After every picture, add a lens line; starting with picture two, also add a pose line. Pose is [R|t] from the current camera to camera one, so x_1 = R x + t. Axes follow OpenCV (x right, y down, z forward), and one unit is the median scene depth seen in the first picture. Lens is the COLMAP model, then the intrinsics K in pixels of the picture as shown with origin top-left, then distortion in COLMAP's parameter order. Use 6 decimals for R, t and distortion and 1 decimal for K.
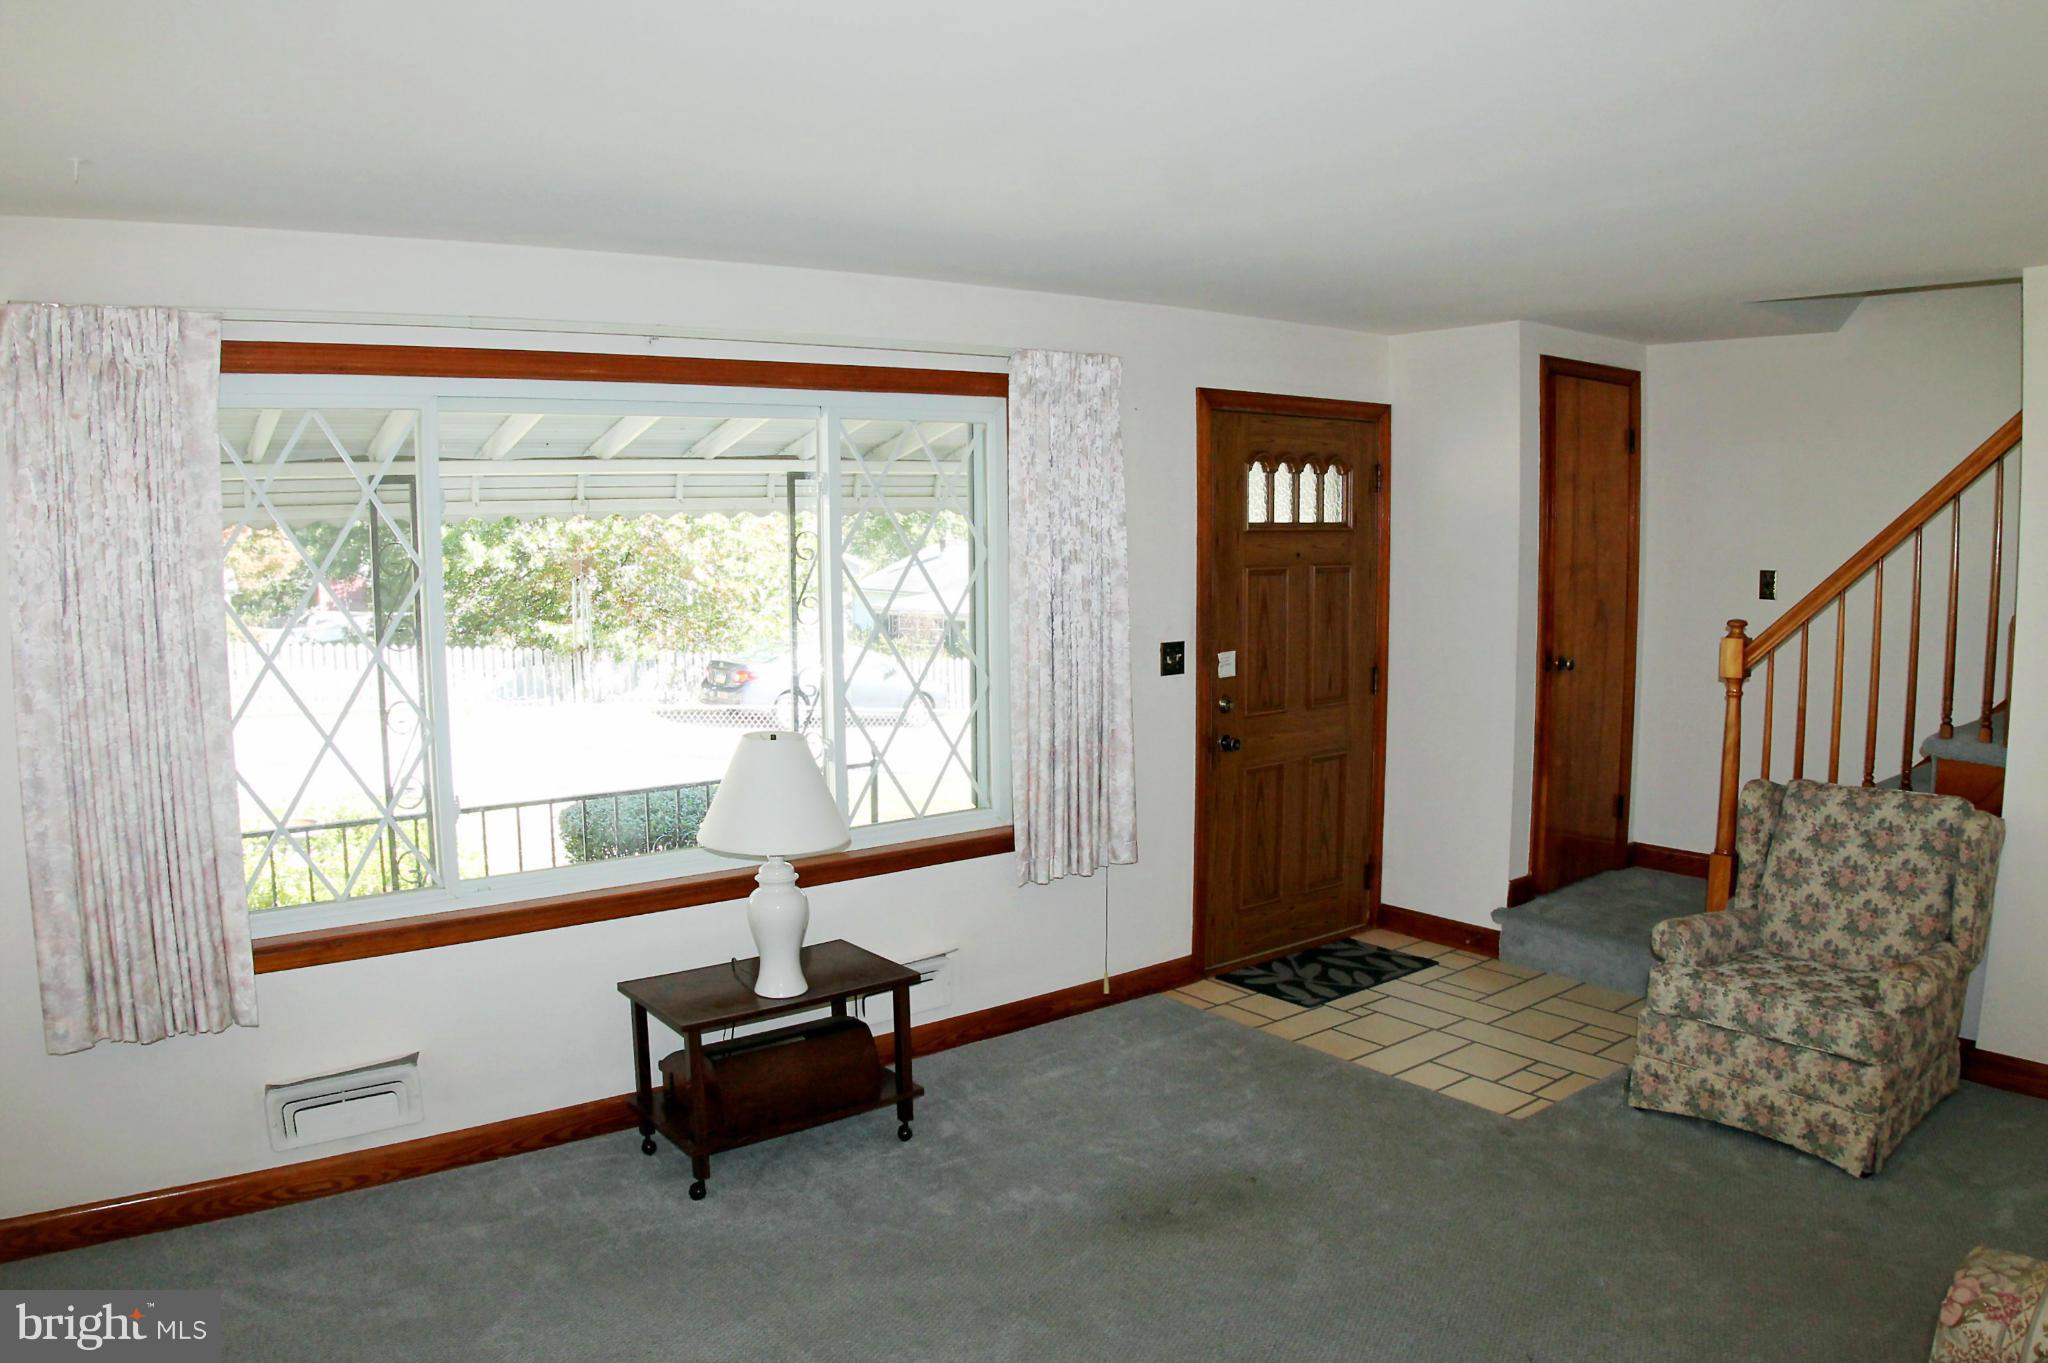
lens RADIAL K [[1408.7, 0, 1024.0], [0, 1408.7, 681.5], [0, 0, 1]] dist [-0.220133, 0.073861]
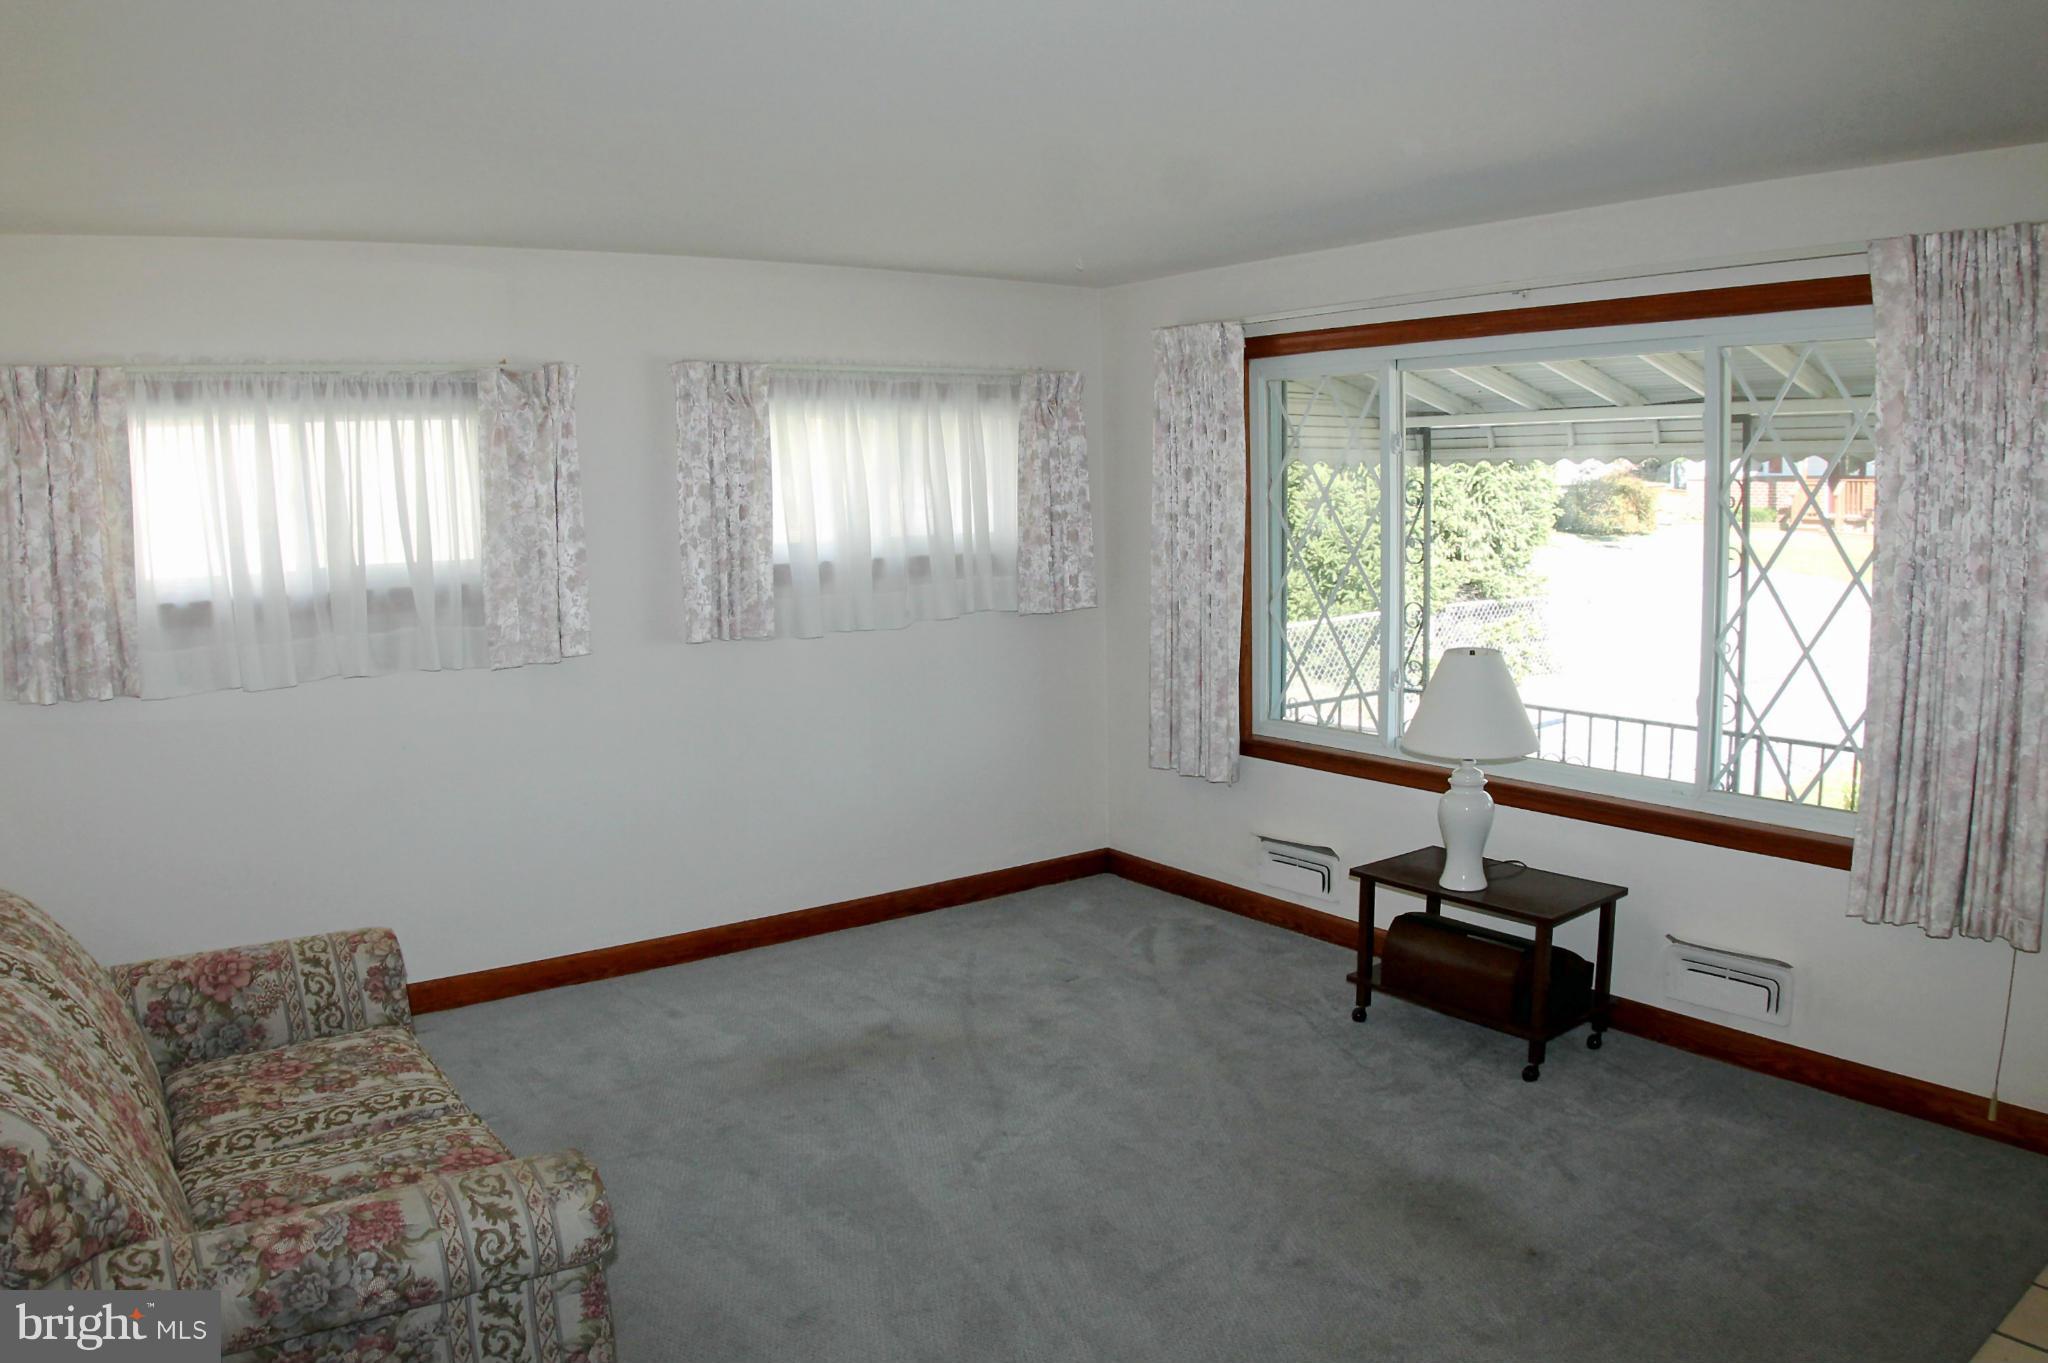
lens RADIAL K [[1408.7, 0, 1024.0], [0, 1408.7, 681.5], [0, 0, 1]] dist [-0.220133, 0.073861]
pose [[-0.009431, 0.145486, -0.989315, 0.876018], [-0.086028, 0.985573, 0.145755, -0.065696], [0.996248, 0.086484, 0.003221, 0.631455]]
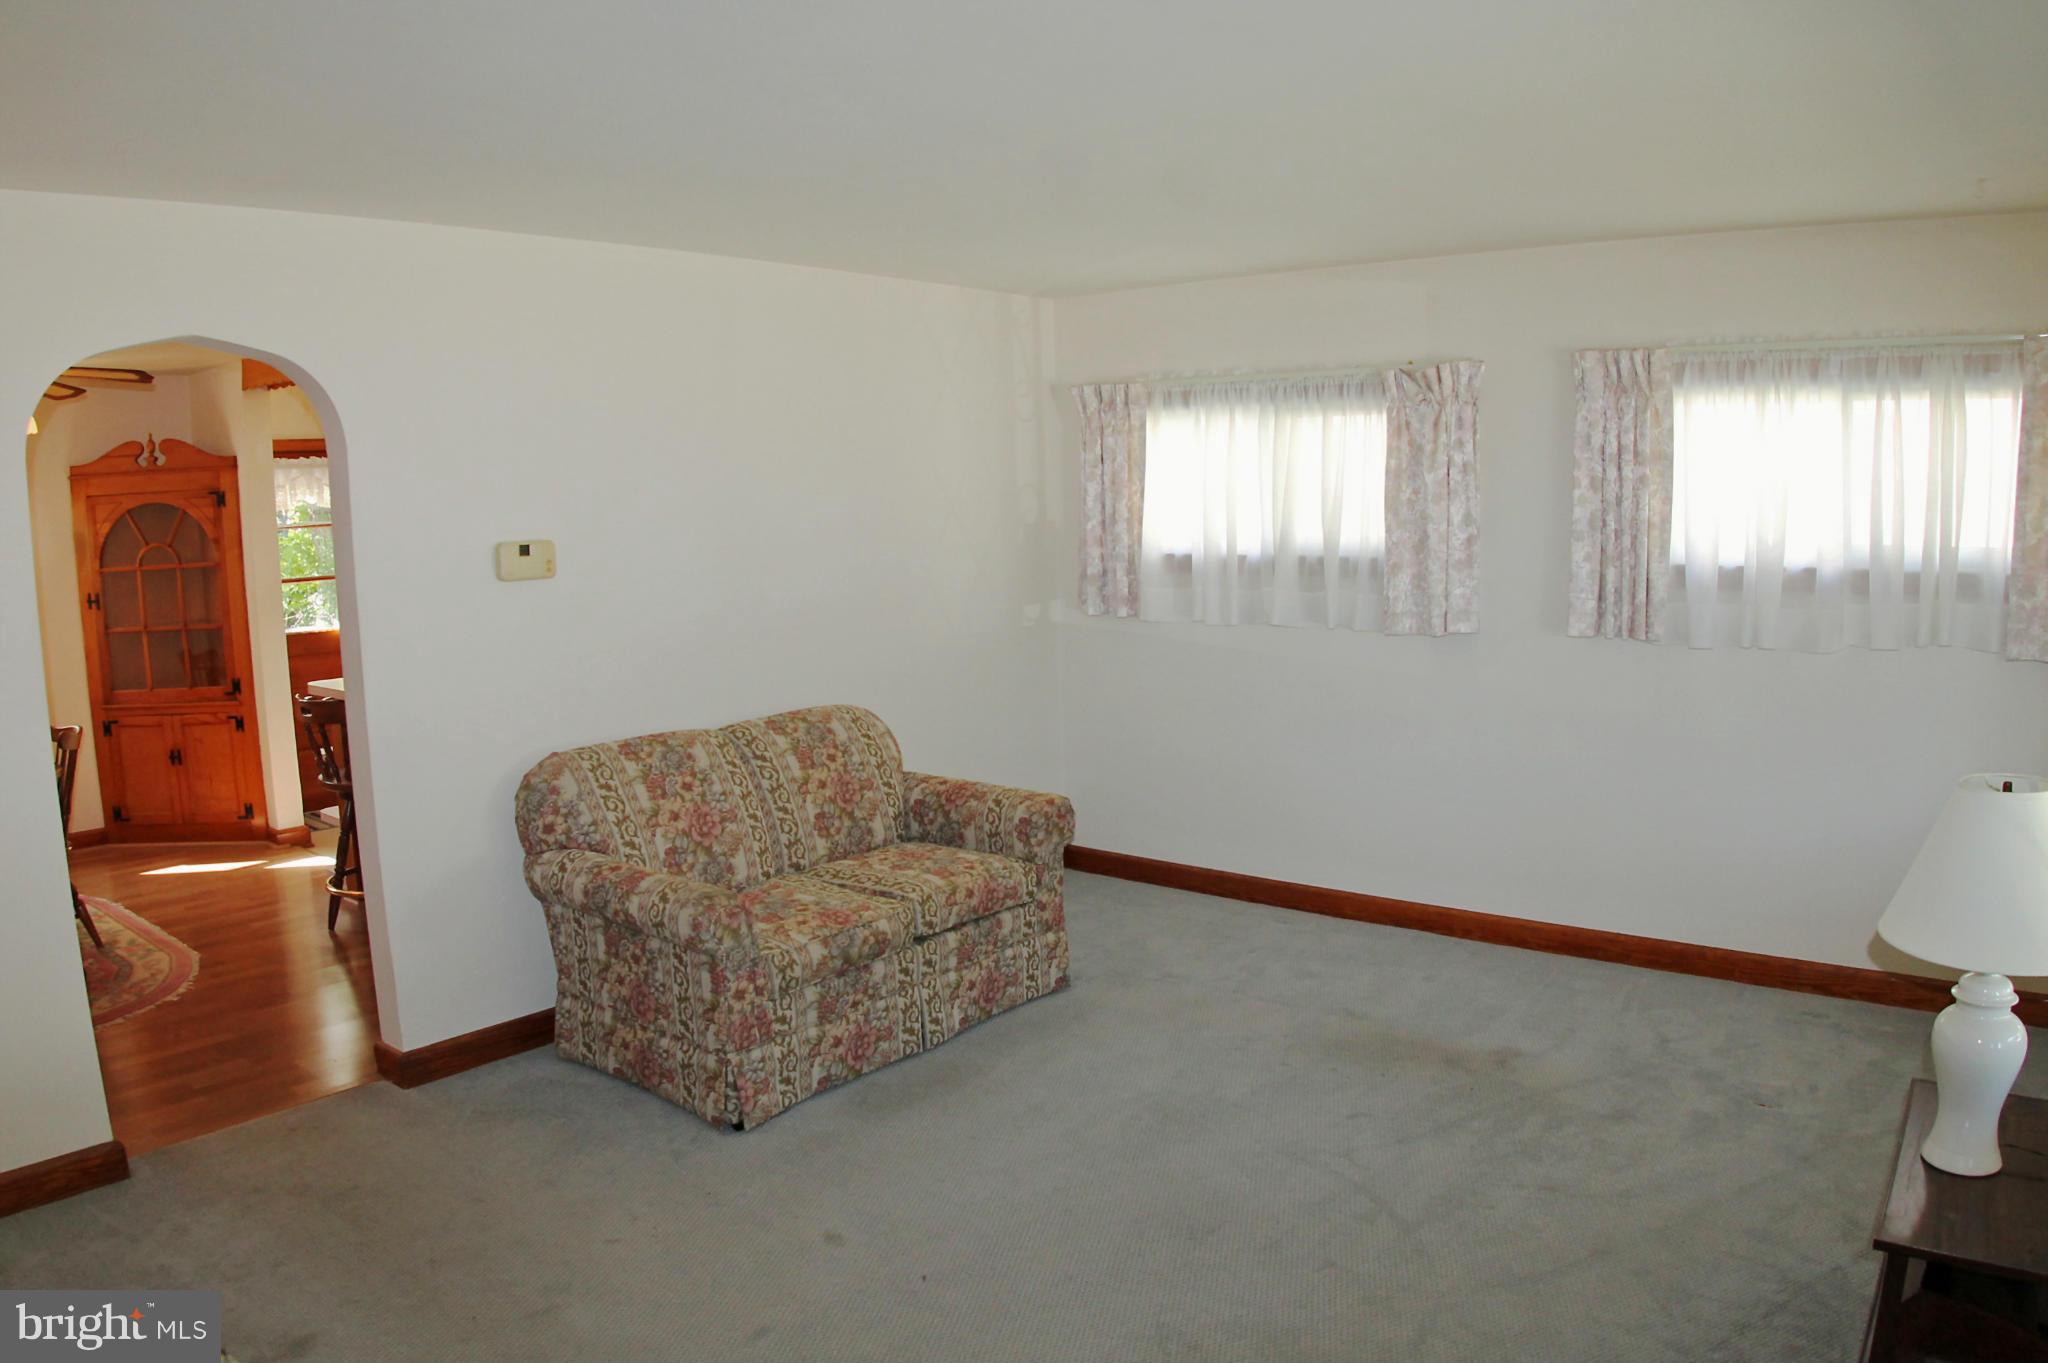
lens RADIAL K [[1408.7, 0, 1024.0], [0, 1408.7, 681.5], [0, 0, 1]] dist [-0.220133, 0.073861]
pose [[-0.965989, 0.068893, -0.249236, 0.396177], [0.008554, 0.971841, 0.235481, -0.144608], [0.258441, 0.225340, -0.939377, 1.380176]]
